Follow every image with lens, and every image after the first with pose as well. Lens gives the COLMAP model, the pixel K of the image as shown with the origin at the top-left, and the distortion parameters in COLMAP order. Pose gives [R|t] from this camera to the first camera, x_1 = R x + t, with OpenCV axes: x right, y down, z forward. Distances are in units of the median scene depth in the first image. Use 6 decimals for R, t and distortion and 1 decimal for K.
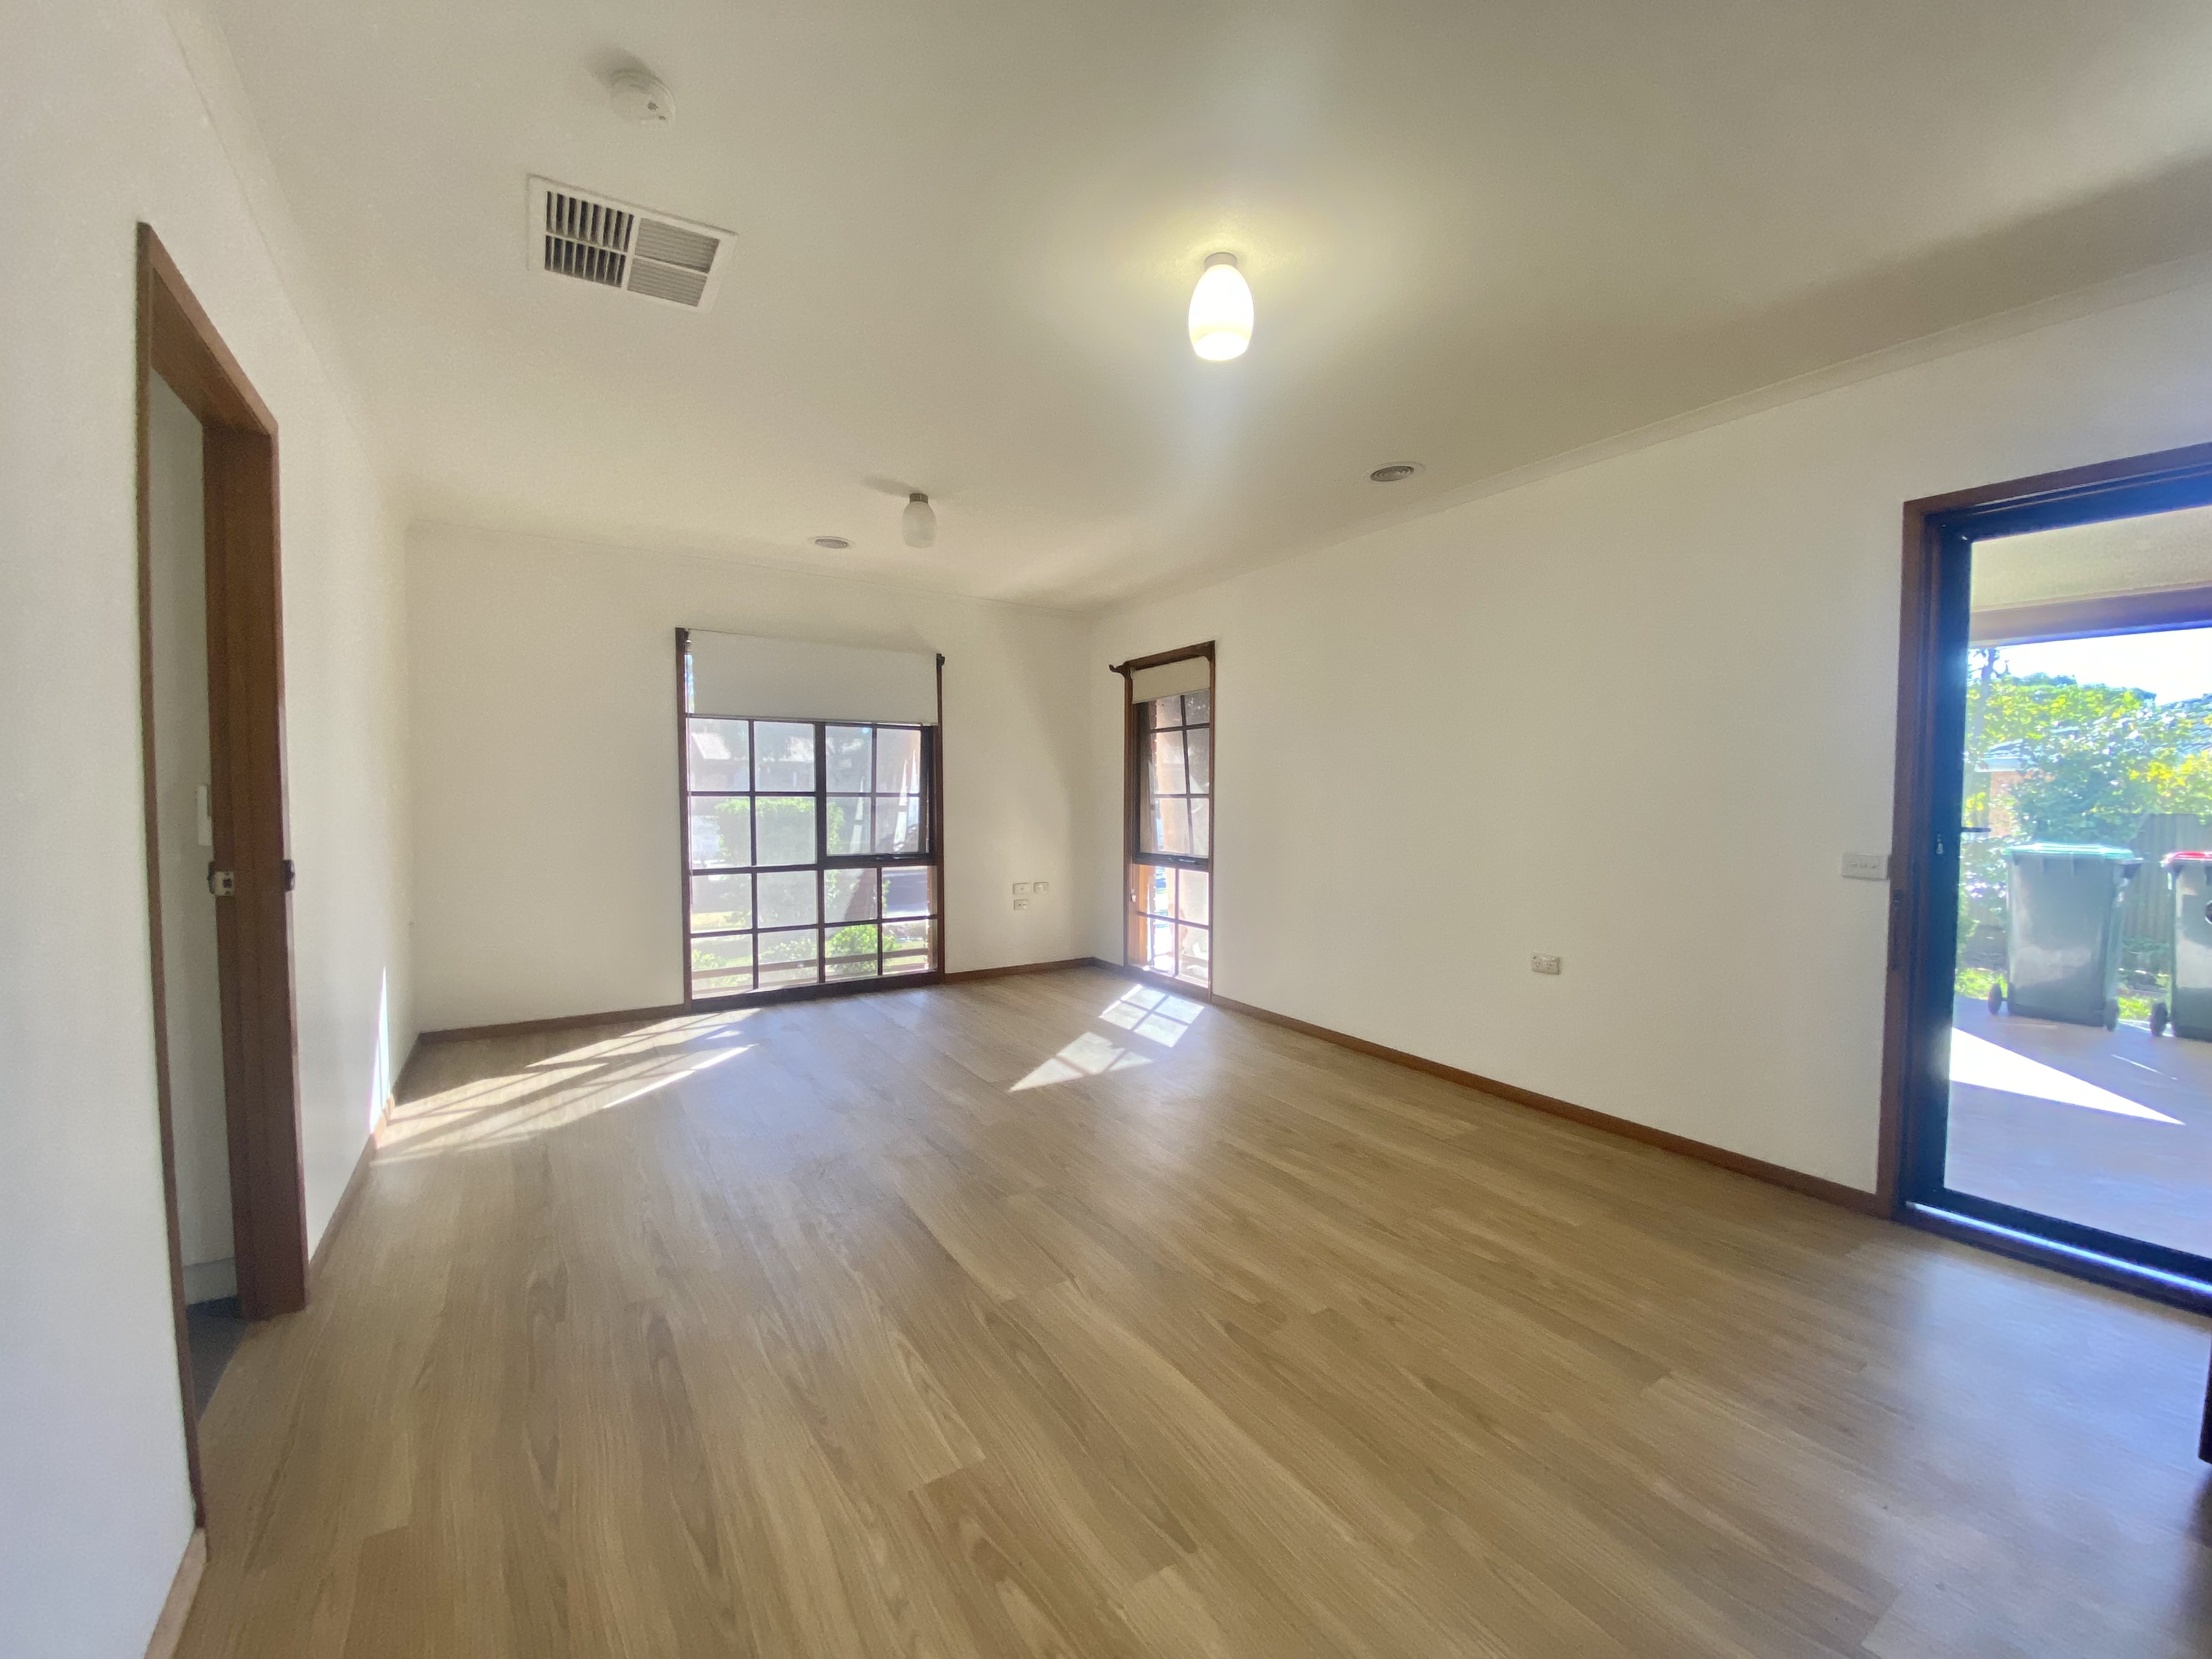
lens RADIAL K [[904.3, 0, 1106.9], [0, 904.3, 829.9], [0, 0, 1]] dist [-0.010380, -0.003287]
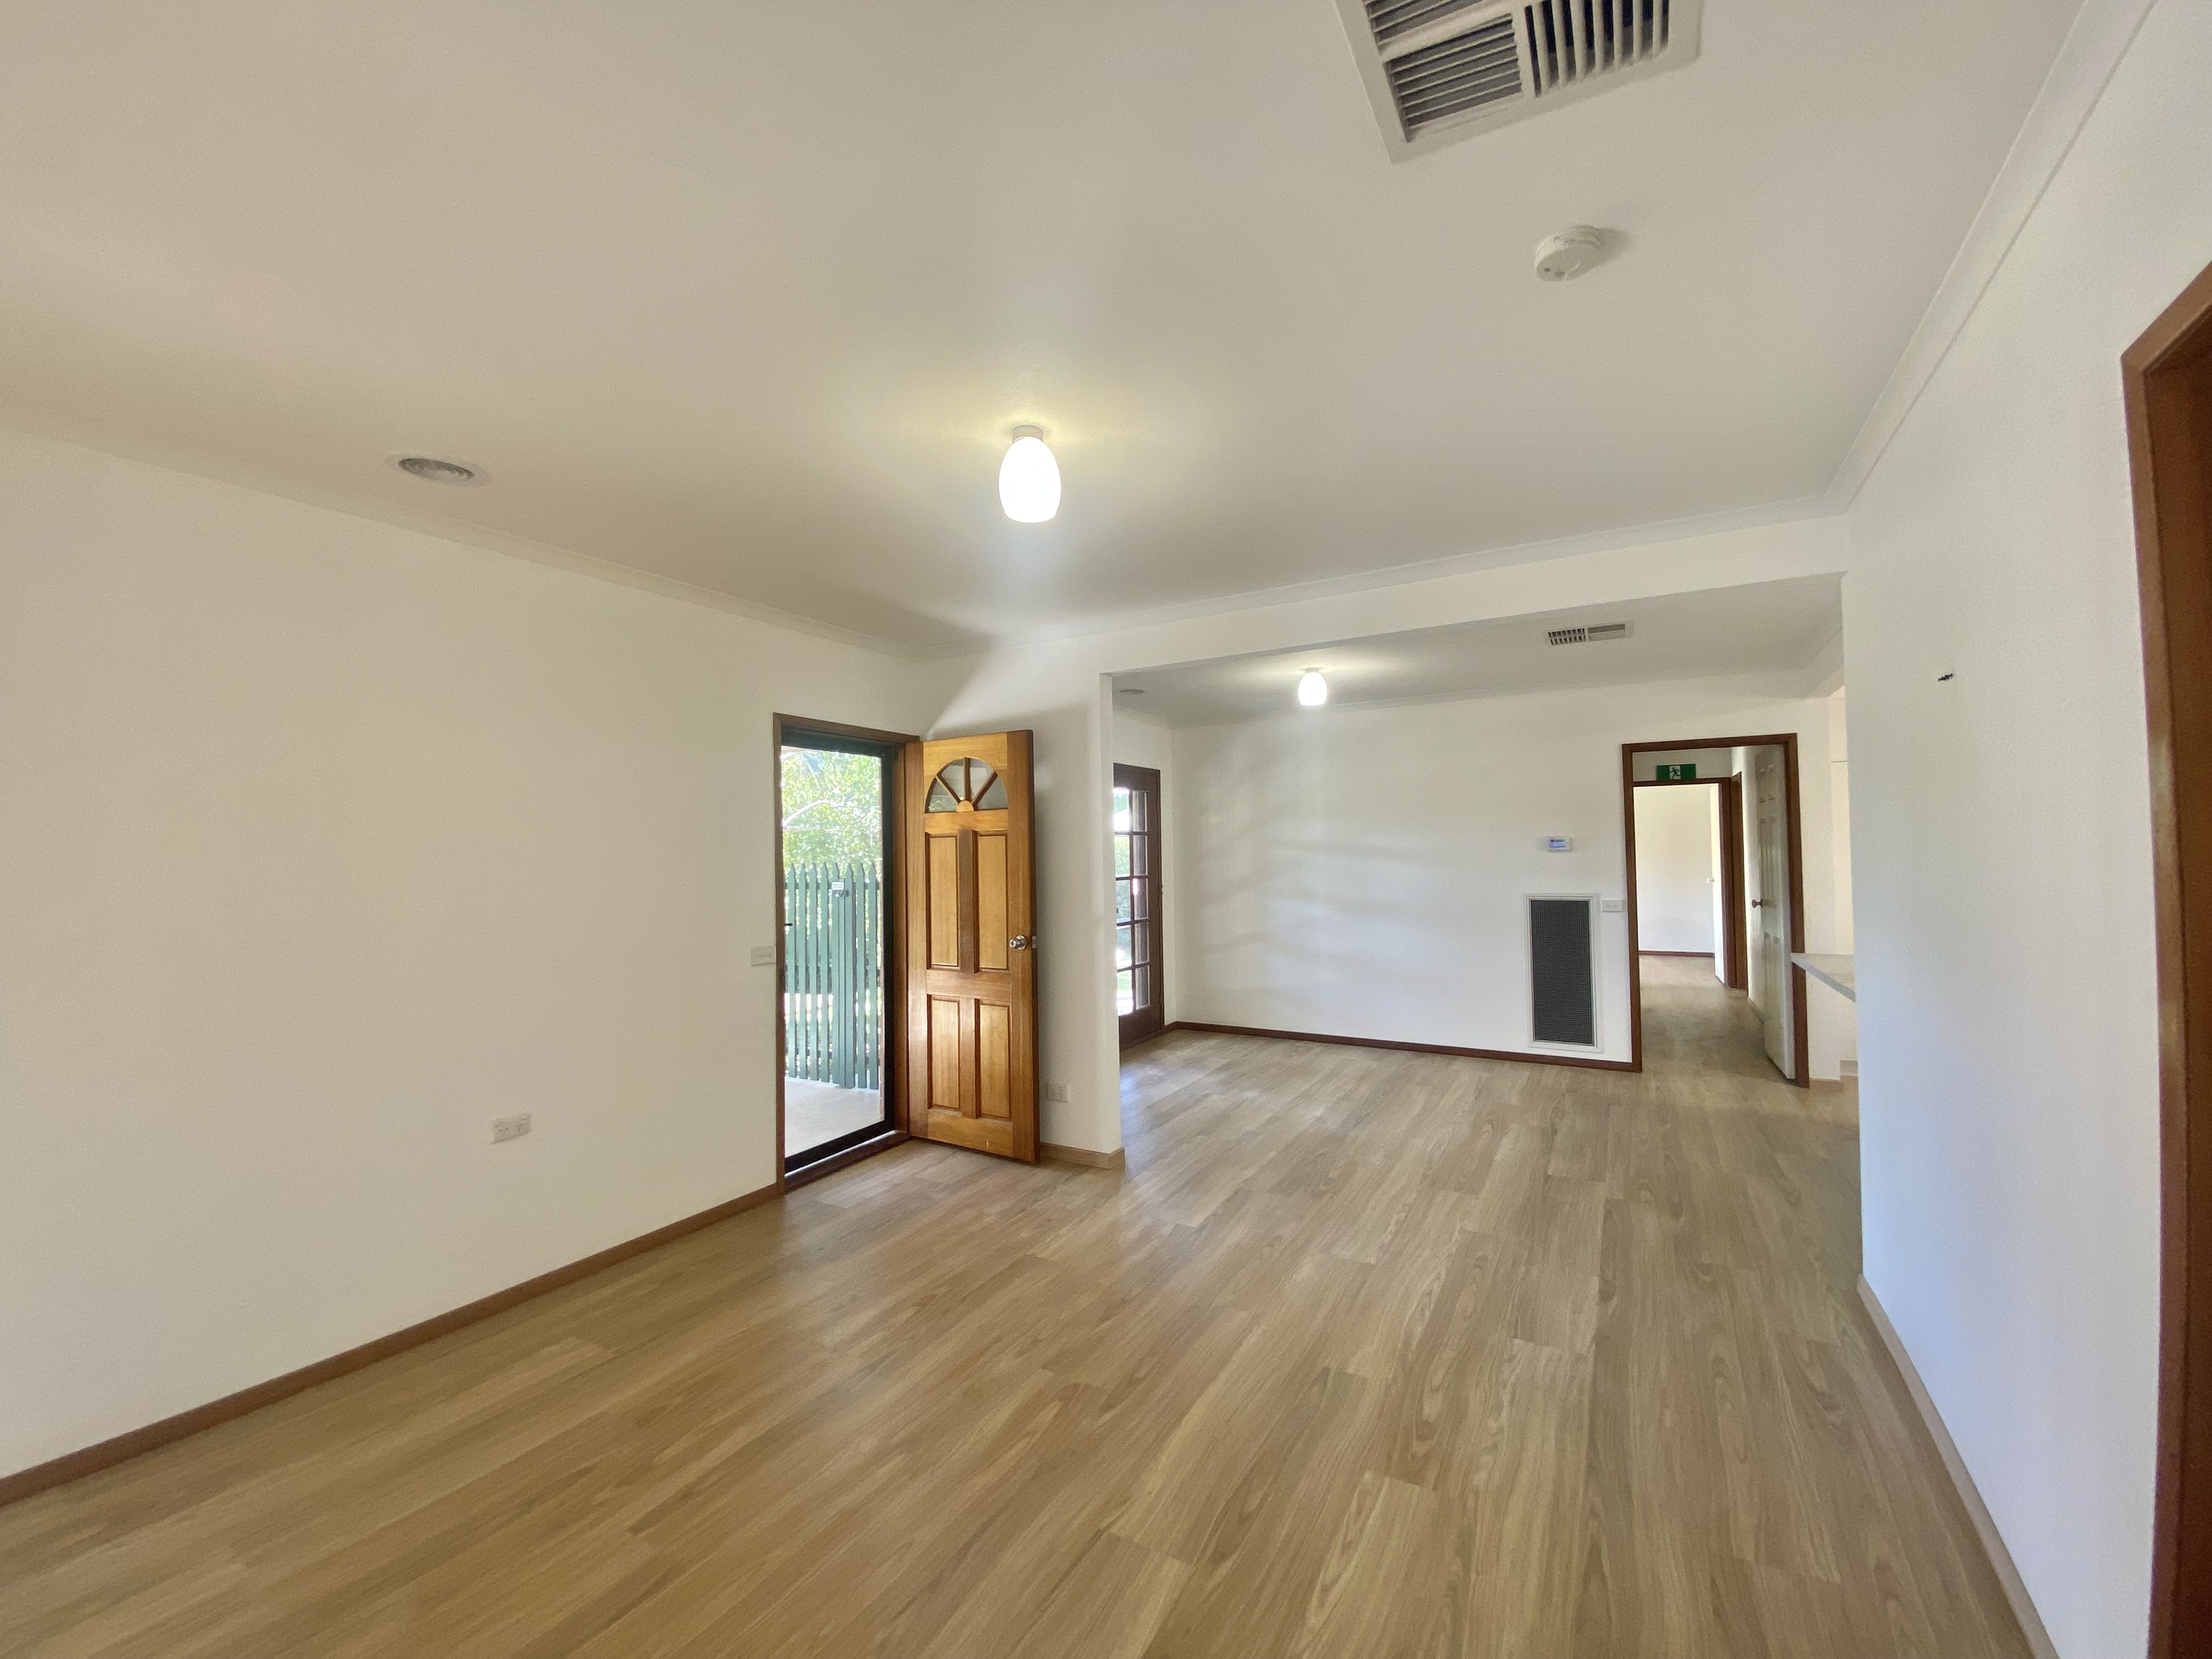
lens RADIAL K [[979.3, 0, 1108.4], [0, 979.3, 827.0], [0, 0, 1]] dist [-0.005837, -0.001037]
pose [[-0.500804, 0.020164, 0.865326, -0.742343], [0.046907, 0.998892, 0.003871, -0.131937], [-0.864289, 0.042529, -0.501195, 1.272651]]
